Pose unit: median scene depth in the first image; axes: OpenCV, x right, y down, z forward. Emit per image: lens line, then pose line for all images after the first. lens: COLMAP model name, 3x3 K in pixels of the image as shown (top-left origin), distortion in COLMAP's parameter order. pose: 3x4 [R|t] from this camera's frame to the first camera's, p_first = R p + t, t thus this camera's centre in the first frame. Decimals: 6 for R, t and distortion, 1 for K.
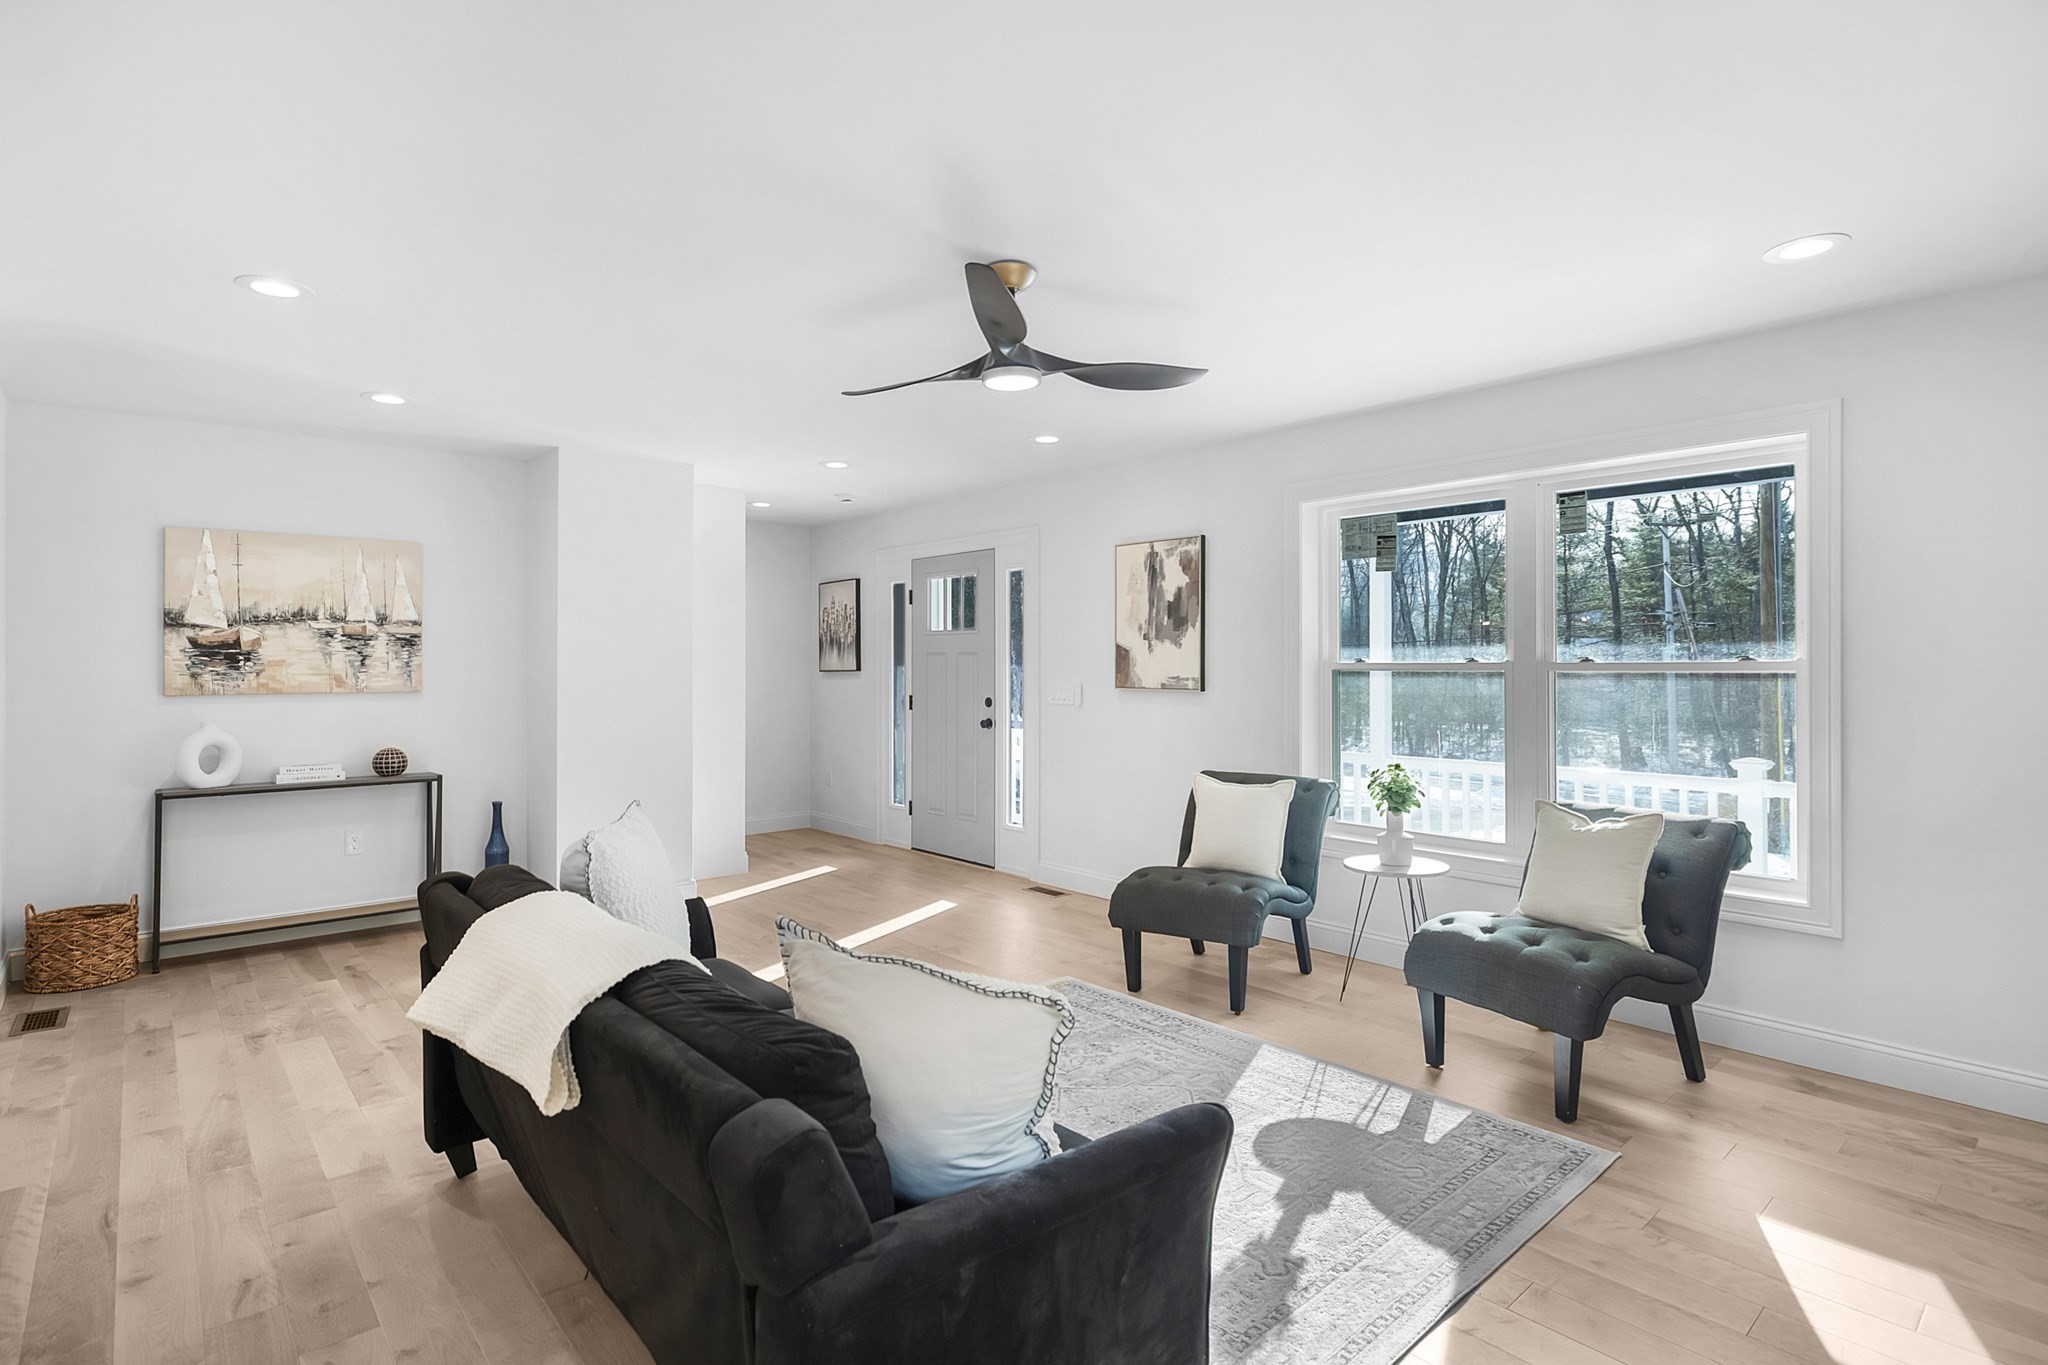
lens RADIAL K [[1005.6, 0, 1022.7], [0, 1005.6, 657.2], [0, 0, 1]] dist [-0.002238, -0.000467]
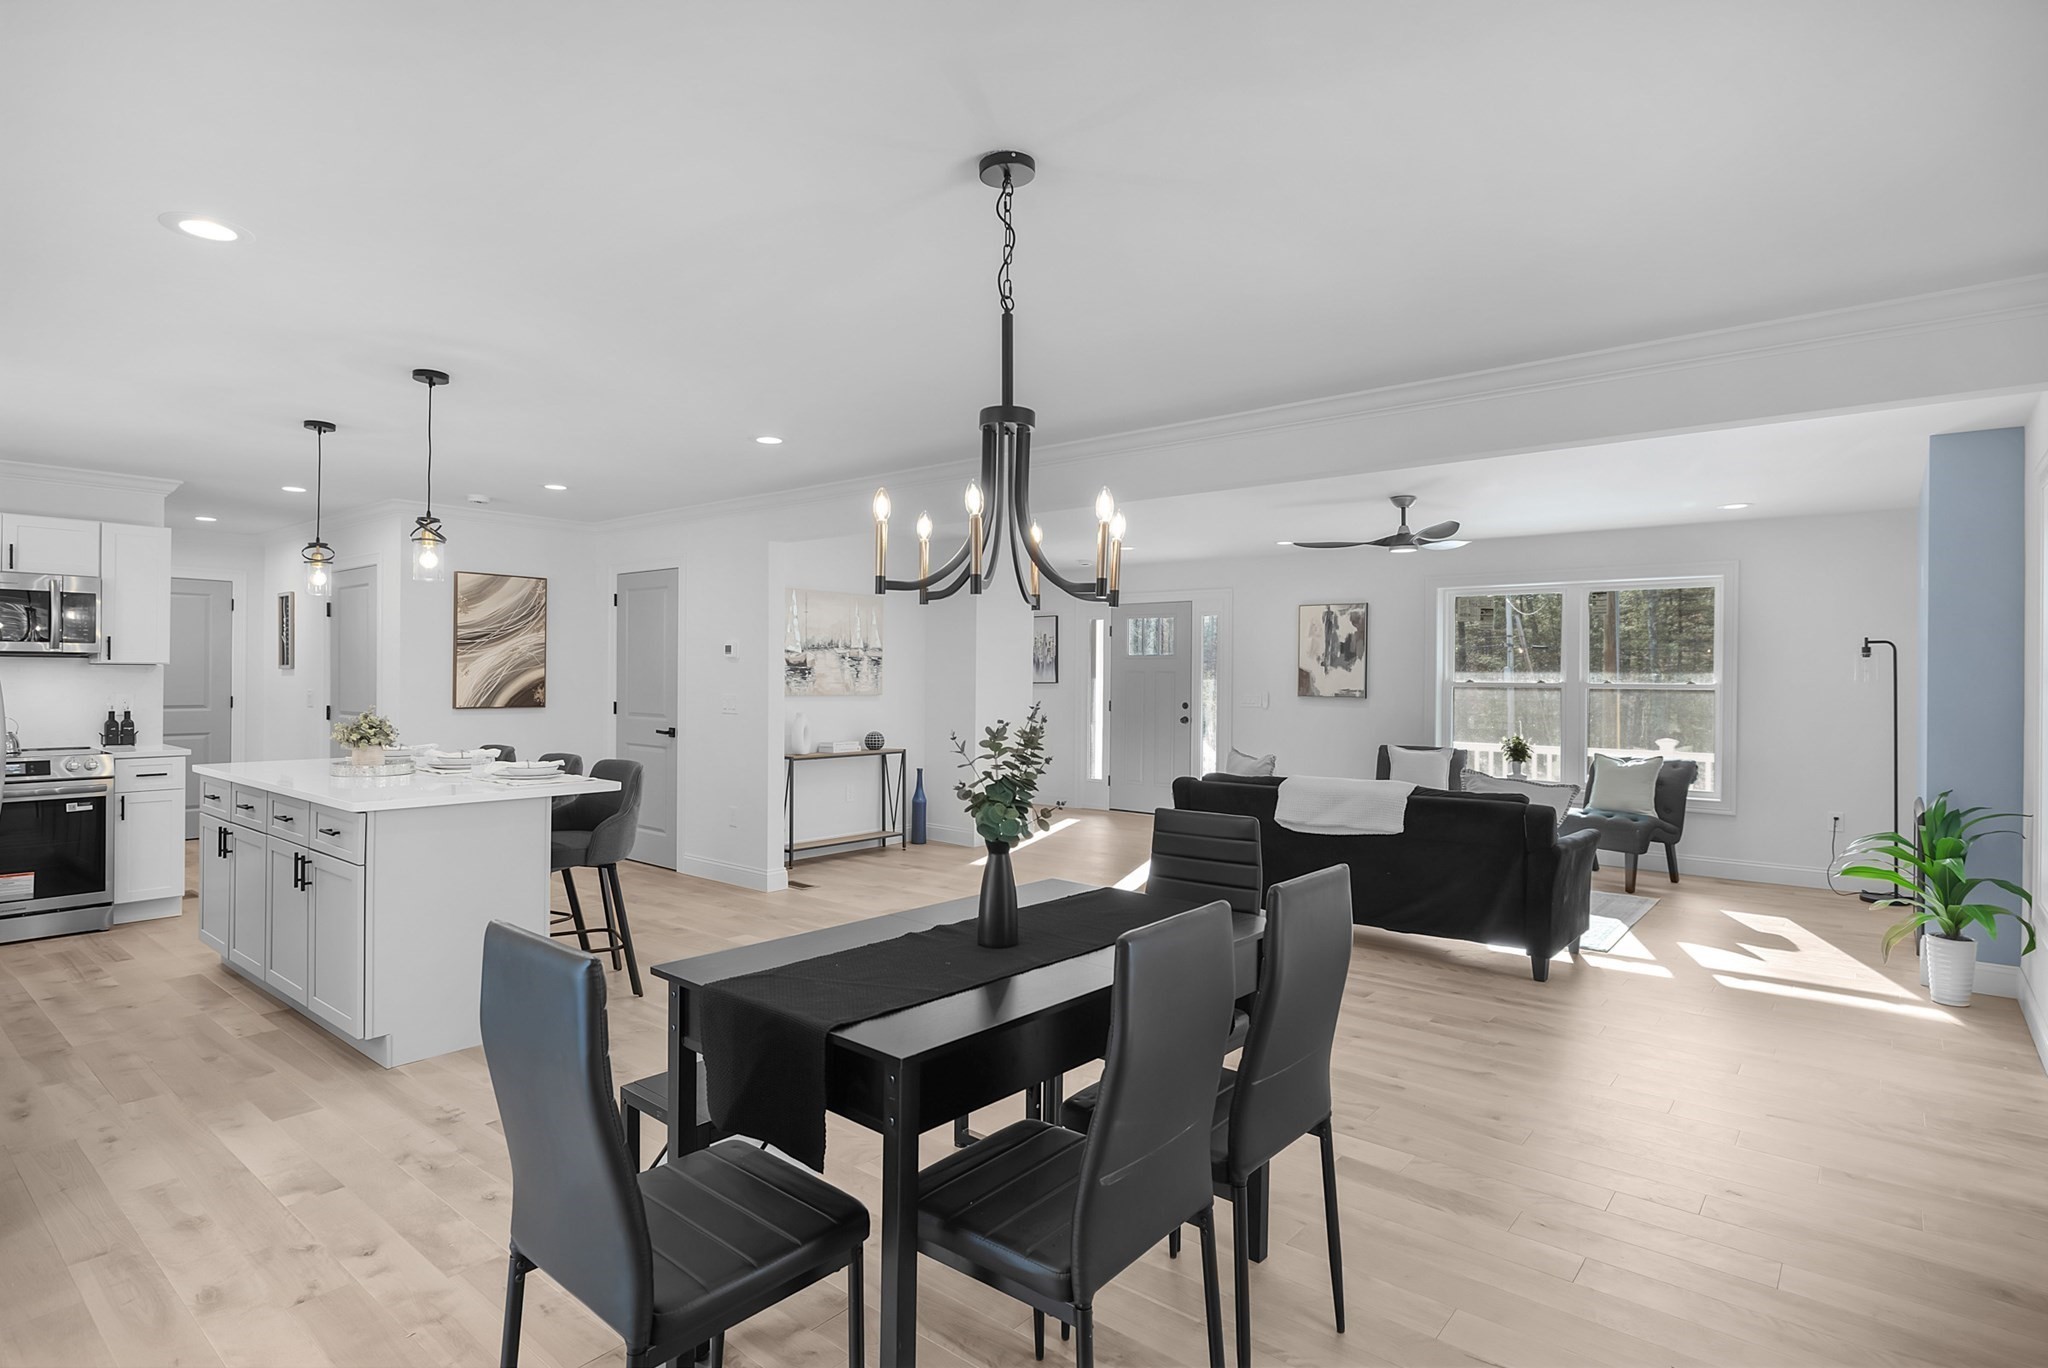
lens RADIAL K [[1034.5, 0, 1020.1], [0, 1034.5, 672.4], [0, 0, 1]] dist [-0.000058, -0.000013]
pose [[0.988386, 0.011158, 0.151556, -0.655643], [-0.011667, 0.999929, 0.002465, -0.005992], [-0.151518, -0.004204, 0.988446, -0.599503]]
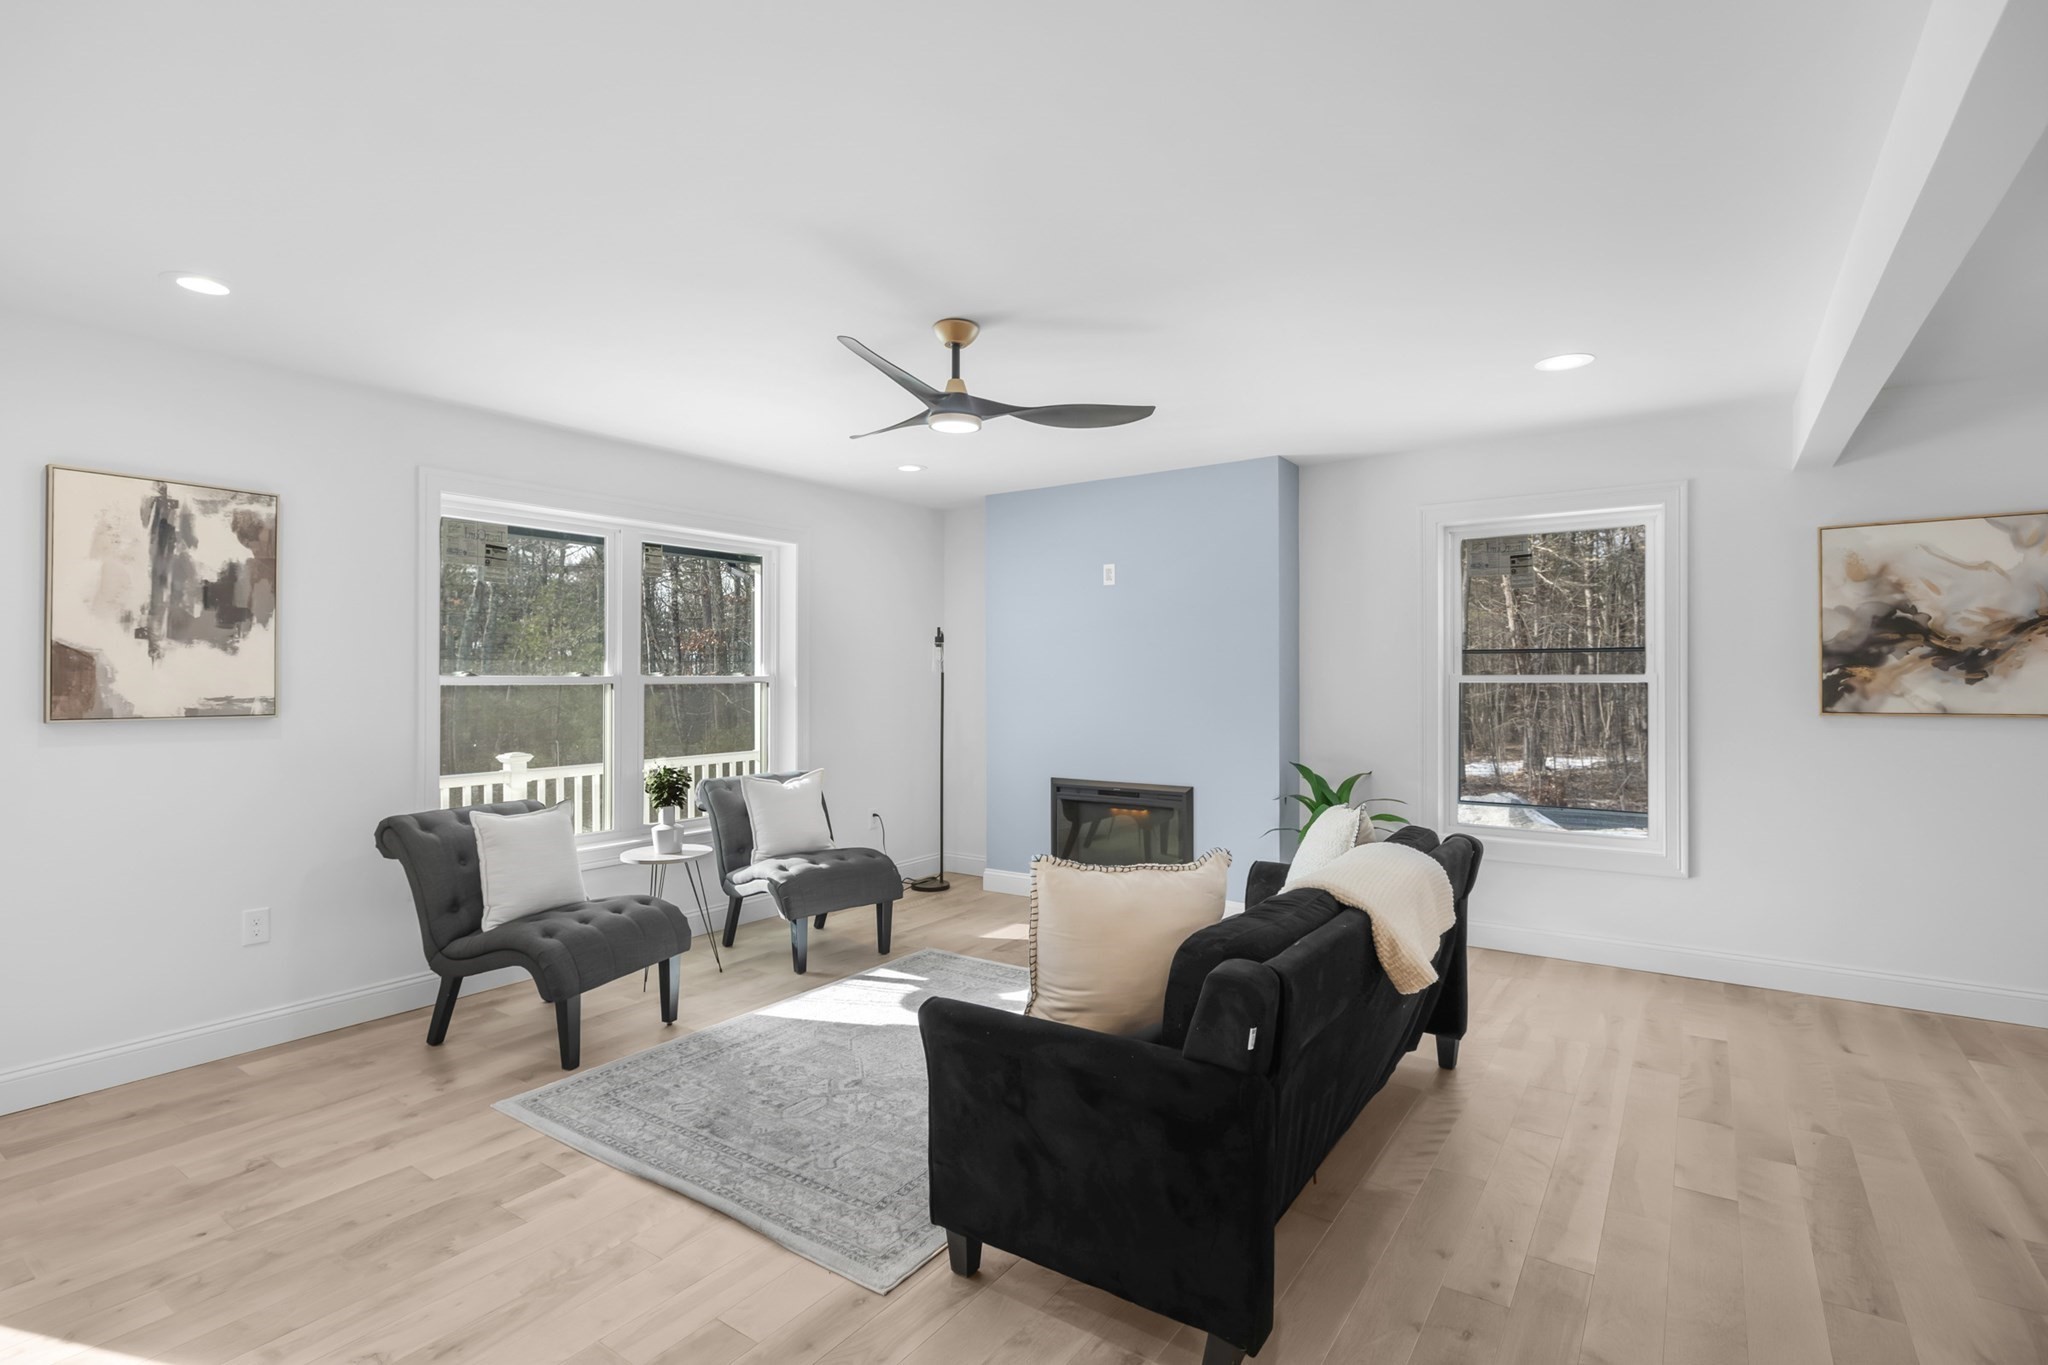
lens RADIAL K [[976.0, 0, 1013.1], [0, 976.0, 670.5], [0, 0, 1]] dist [-0.002843, -0.000217]
pose [[-0.236090, 0.008179, 0.971697, -0.626333], [-0.005327, 0.999939, -0.009711, 0.005499], [-0.971716, -0.007469, -0.236032, 0.683627]]
